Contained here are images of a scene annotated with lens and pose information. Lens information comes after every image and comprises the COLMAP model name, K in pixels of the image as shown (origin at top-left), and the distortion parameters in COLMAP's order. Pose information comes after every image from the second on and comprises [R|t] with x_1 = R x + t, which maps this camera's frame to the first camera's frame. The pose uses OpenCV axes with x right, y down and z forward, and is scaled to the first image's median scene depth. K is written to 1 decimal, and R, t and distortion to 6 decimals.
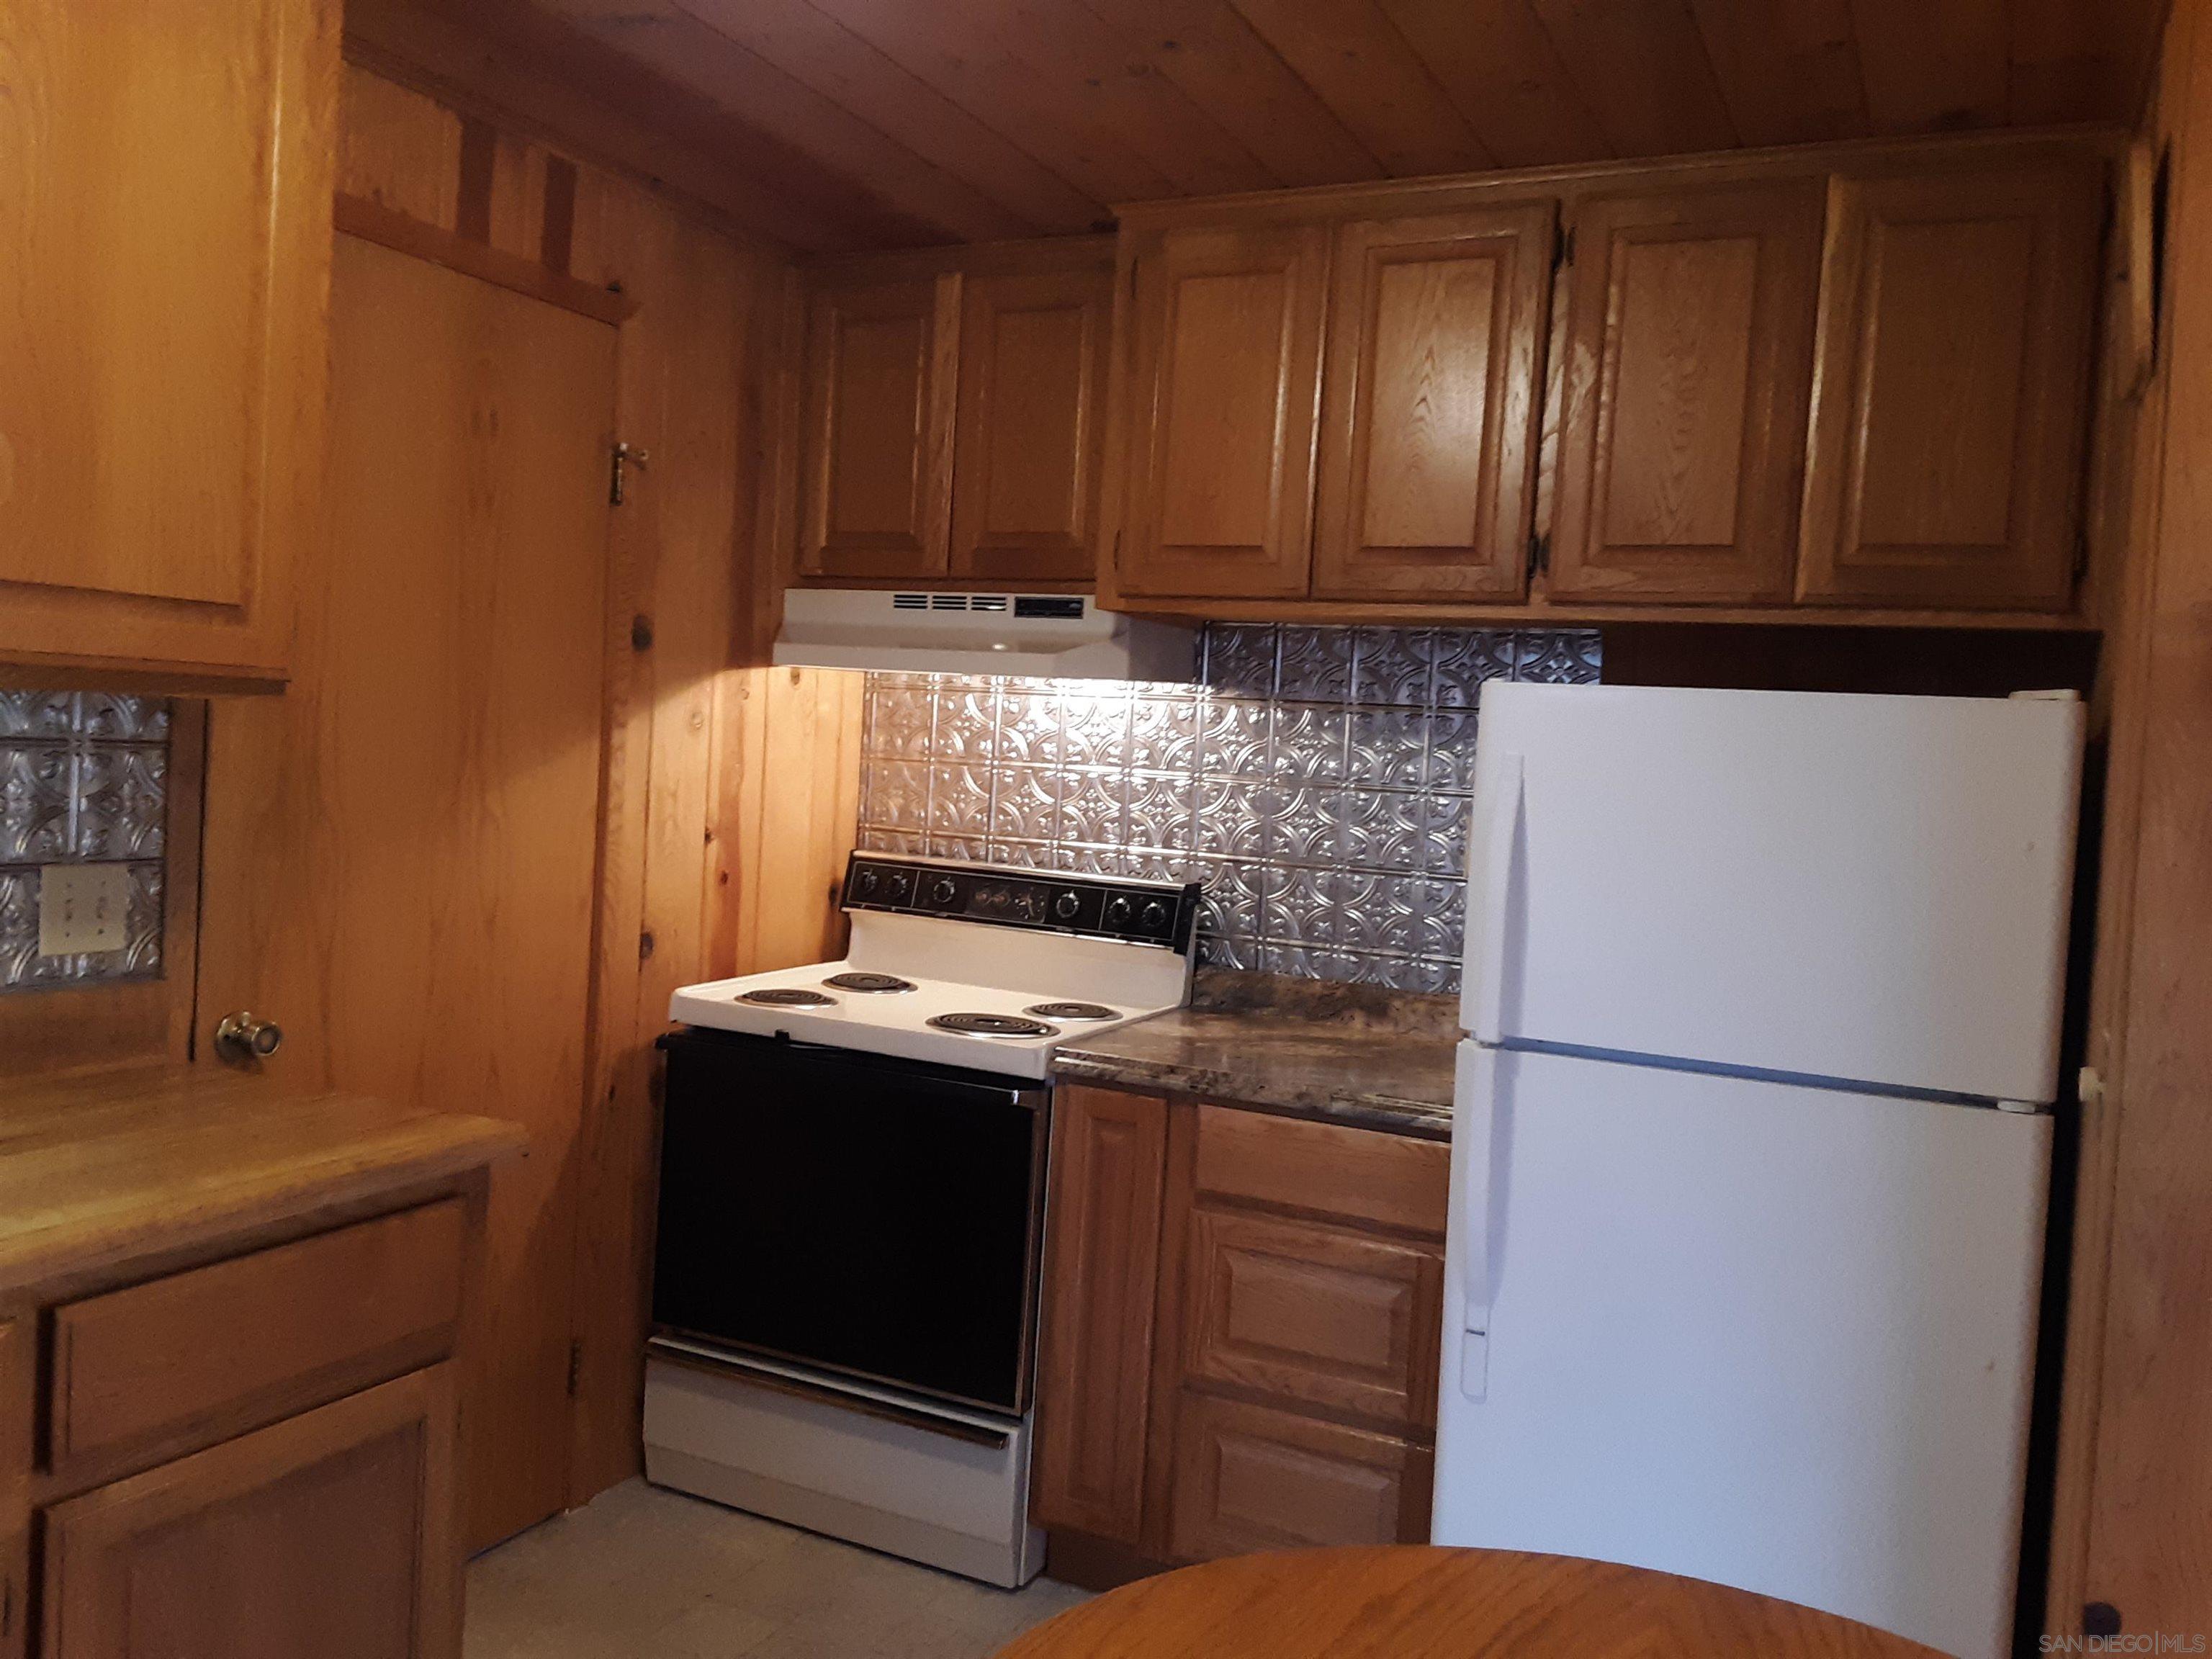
lens RADIAL K [[1801.8, 0, 1121.0], [0, 1801.8, 811.2], [0, 0, 1]] dist [0.111461, -0.126345]
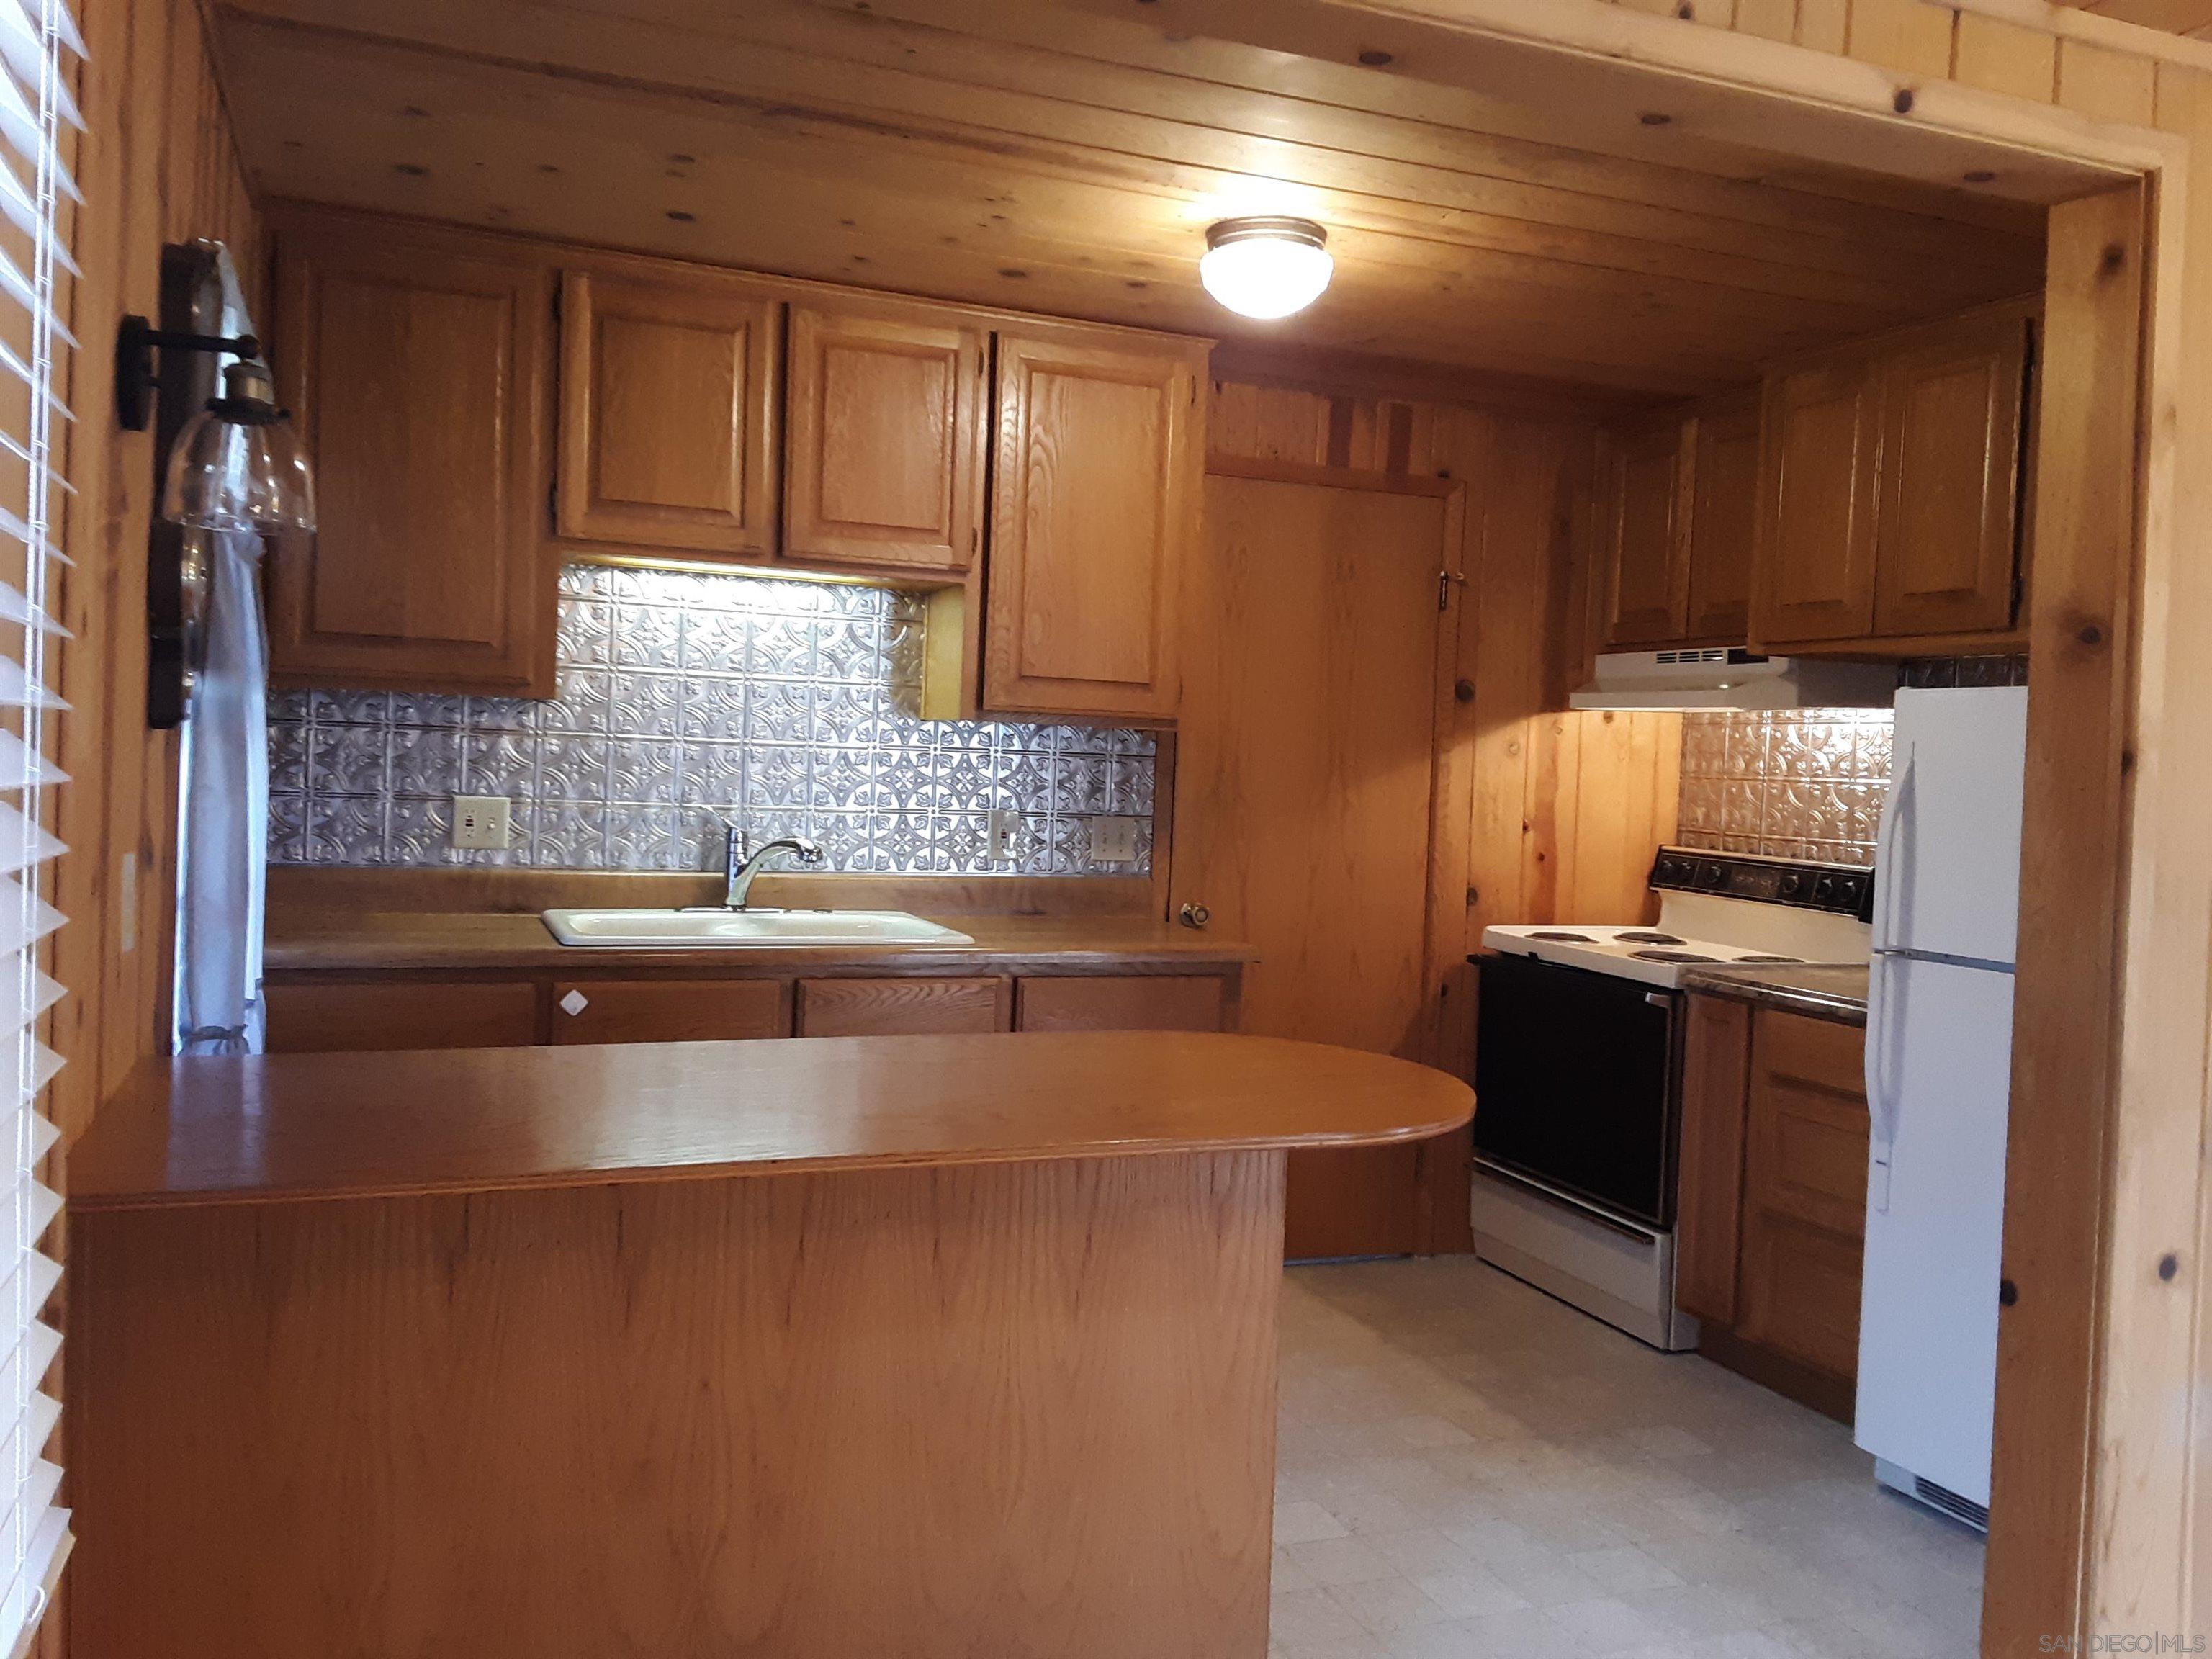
lens RADIAL K [[1801.8, 0, 1108.4], [0, 1801.8, 835.9], [0, 0, 1]] dist [0.111461, -0.126345]
pose [[0.736940, 0.003191, -0.675951, 0.524670], [-0.027384, 0.999309, -0.025138, 0.067999], [0.675404, 0.037036, 0.736518, -0.312821]]
